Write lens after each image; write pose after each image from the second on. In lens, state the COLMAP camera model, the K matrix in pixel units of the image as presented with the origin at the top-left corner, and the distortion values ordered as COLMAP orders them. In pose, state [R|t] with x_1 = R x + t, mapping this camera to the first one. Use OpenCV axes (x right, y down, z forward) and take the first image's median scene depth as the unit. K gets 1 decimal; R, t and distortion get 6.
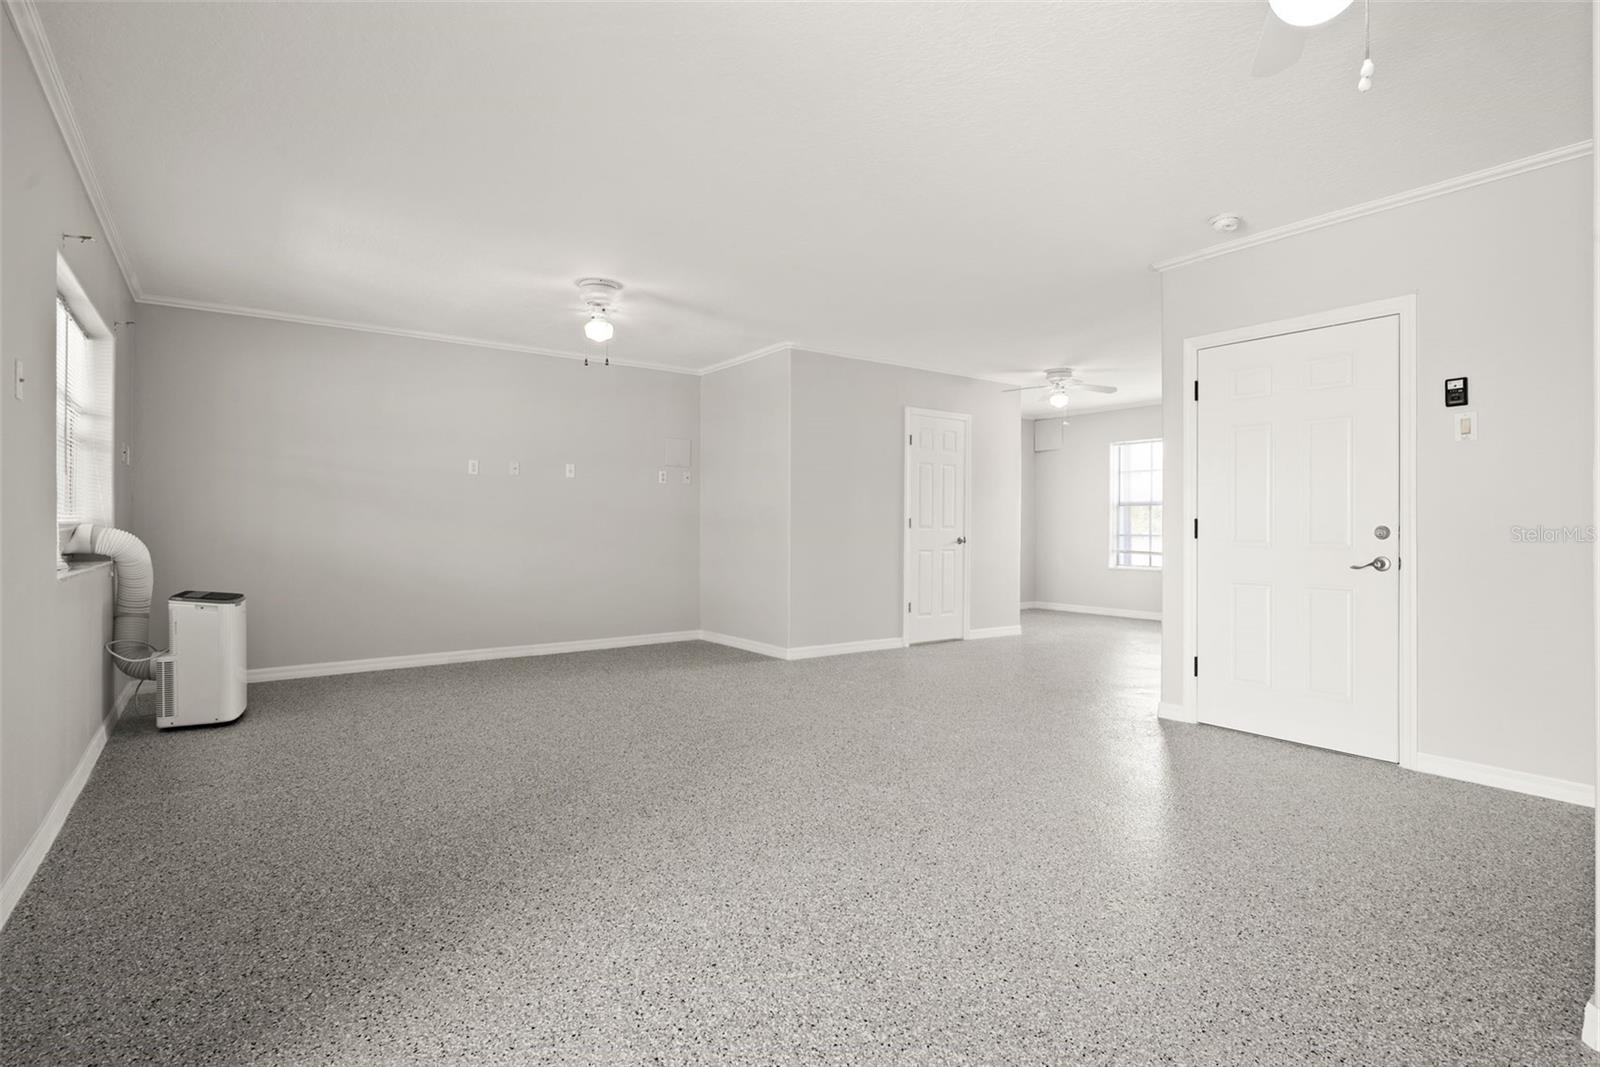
lens RADIAL K [[777.3, 0, 803.1], [0, 777.3, 535.3], [0, 0, 1]] dist [-0.001225, -0.000428]
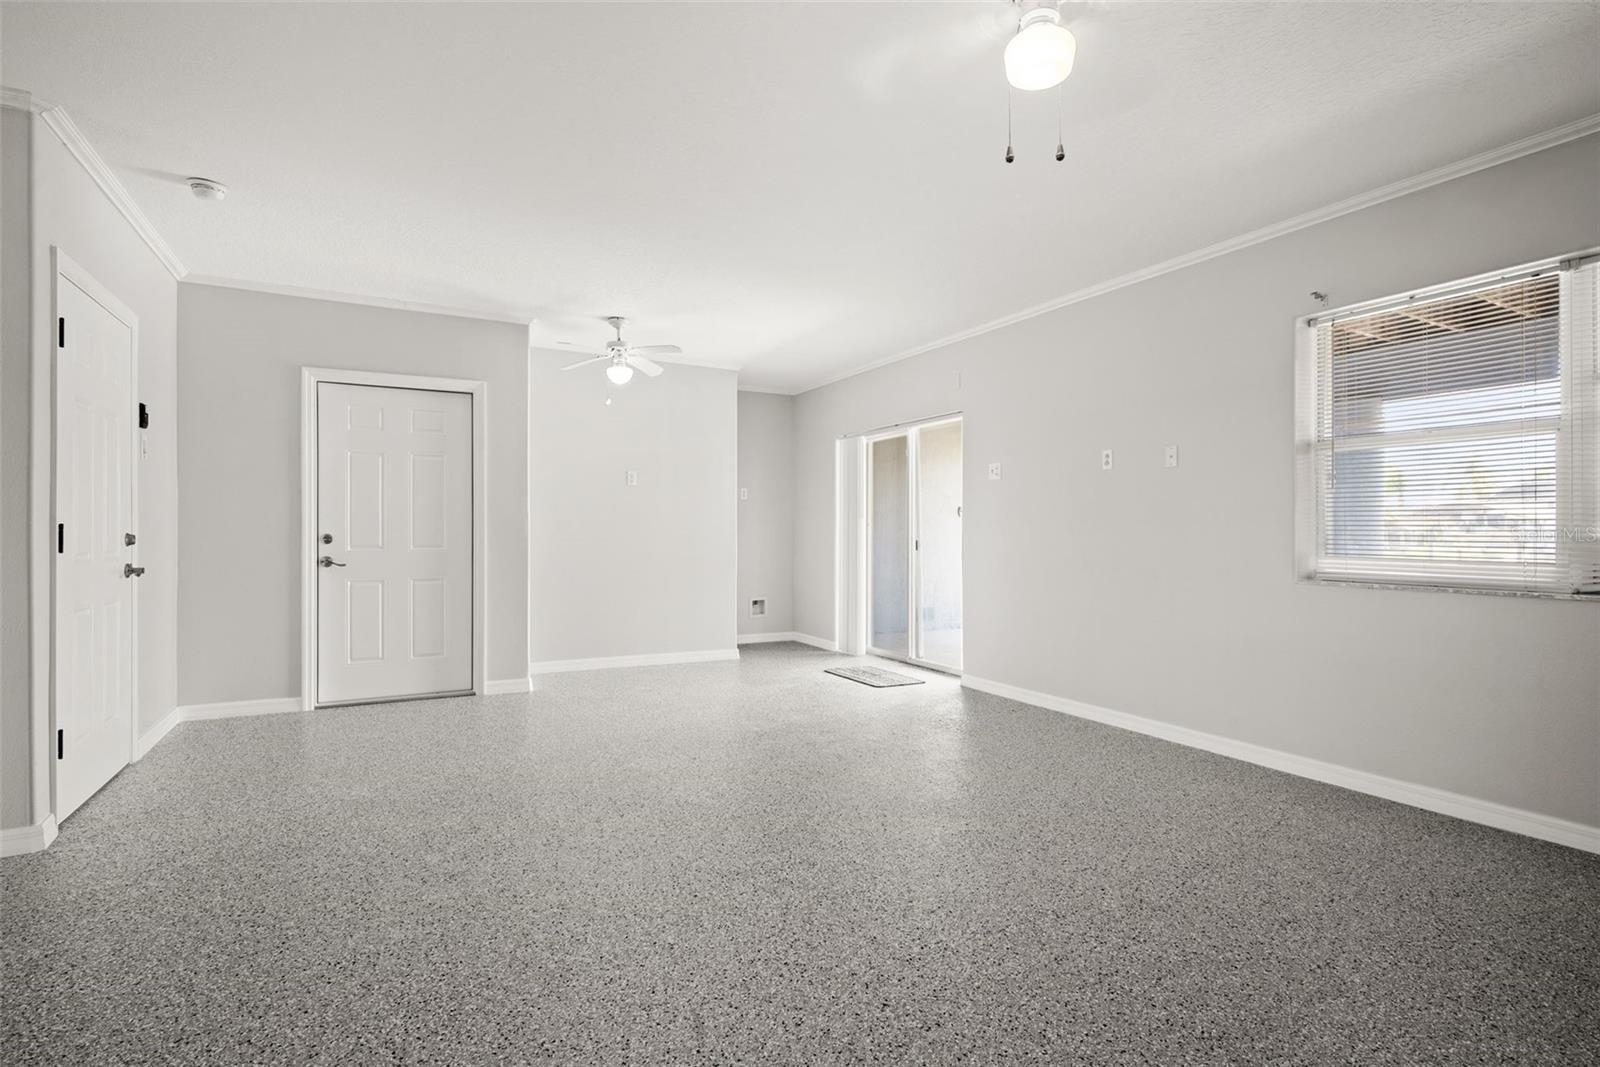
lens RADIAL K [[777.3, 0, 803.1], [0, 777.3, 535.3], [0, 0, 1]] dist [-0.001225, -0.000428]
pose [[-0.991065, -0.006214, 0.133235, -0.262878], [-0.004546, 0.999907, 0.012819, -0.026462], [-0.133302, 0.012099, -0.991002, 1.894527]]
